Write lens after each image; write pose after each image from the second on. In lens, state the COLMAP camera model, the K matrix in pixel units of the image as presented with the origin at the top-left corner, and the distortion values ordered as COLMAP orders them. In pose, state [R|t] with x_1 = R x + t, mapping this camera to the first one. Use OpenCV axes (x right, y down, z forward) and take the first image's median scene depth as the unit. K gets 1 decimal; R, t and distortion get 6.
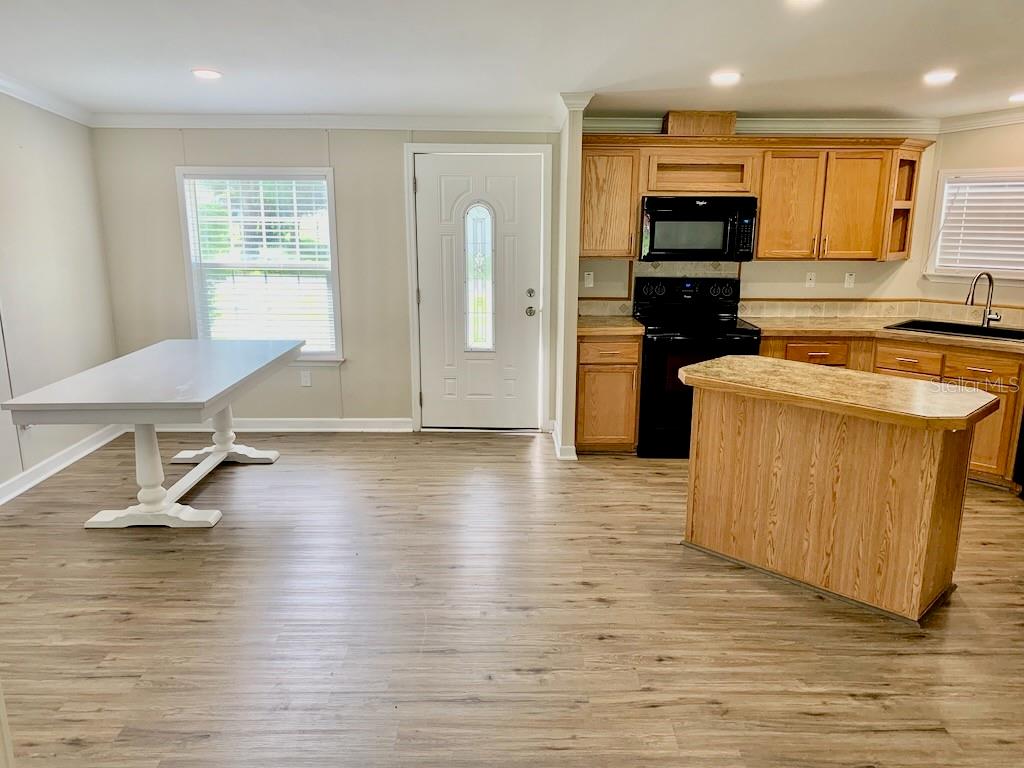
lens RADIAL K [[774.2, 0, 515.5], [0, 774.2, 380.9], [0, 0, 1]] dist [0.002284, -0.009184]
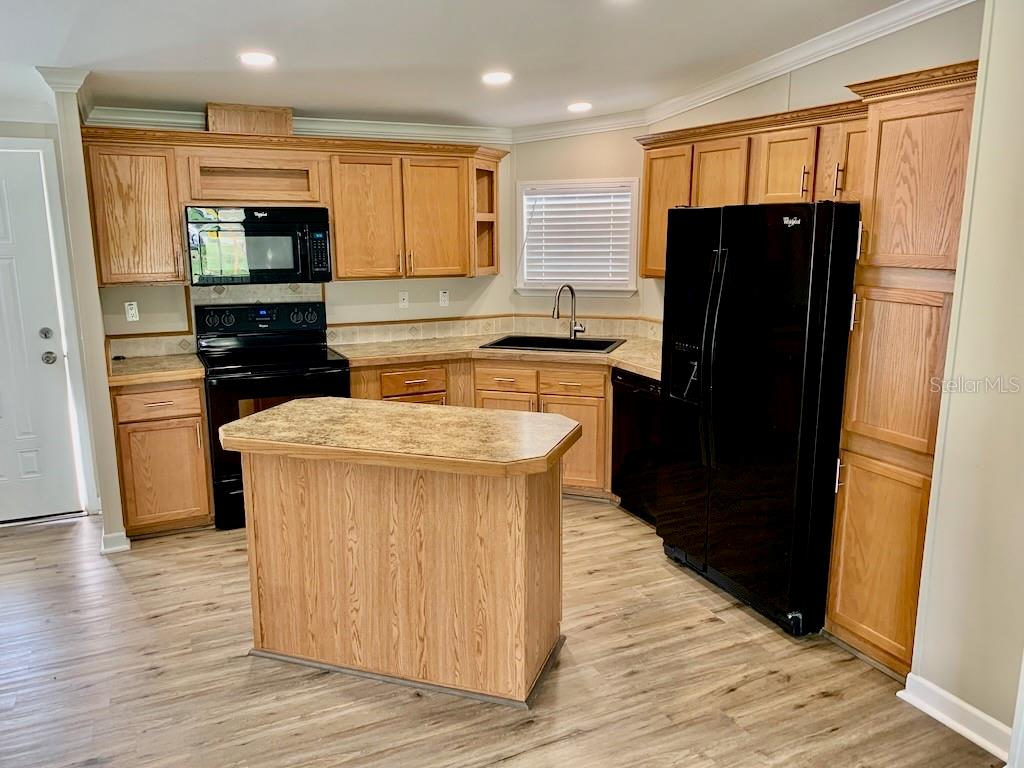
lens RADIAL K [[775.8, 0, 519.2], [0, 775.8, 372.4], [0, 0, 1]] dist [0.095092, -0.179633]
pose [[0.897122, -0.090228, 0.432471, 0.111990], [0.106139, 0.994270, -0.012740, -0.021731], [-0.428843, 0.057331, 0.901558, 0.135525]]
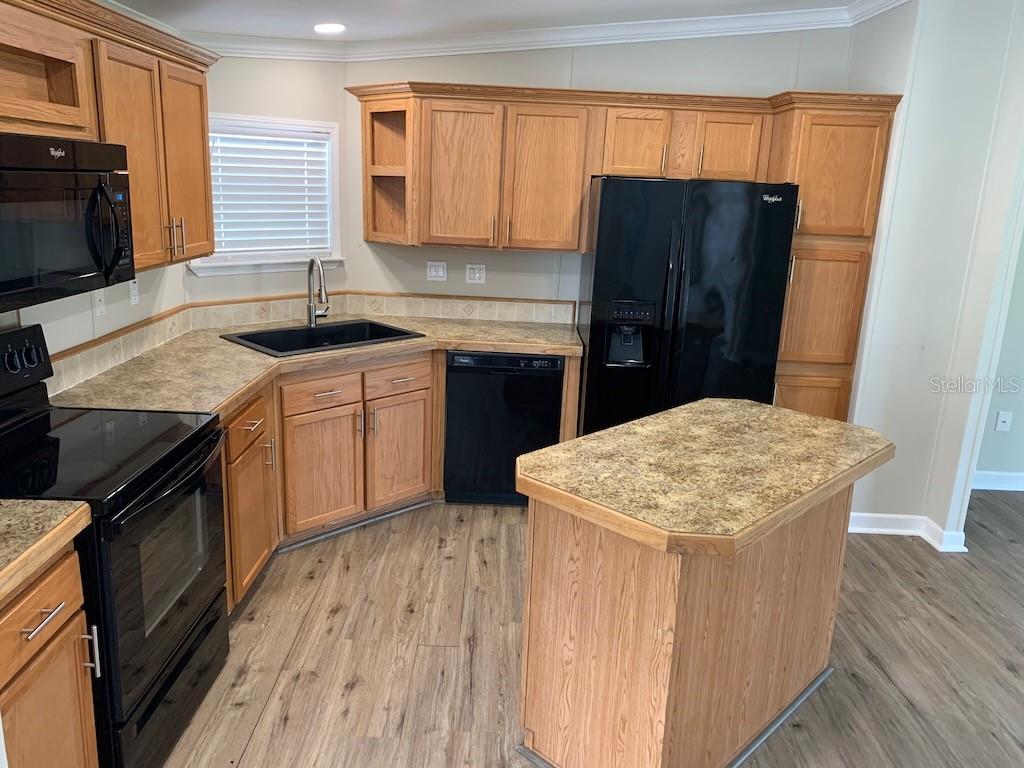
lens RADIAL K [[778.6, 0, 509.8], [0, 778.6, 371.1], [0, 0, 1]] dist [0.004372, -0.000307]
pose [[0.004266, -0.240893, 0.970542, -0.164879], [0.182523, 0.954435, 0.236093, -0.179255], [-0.983192, 0.176139, 0.048041, 0.791482]]
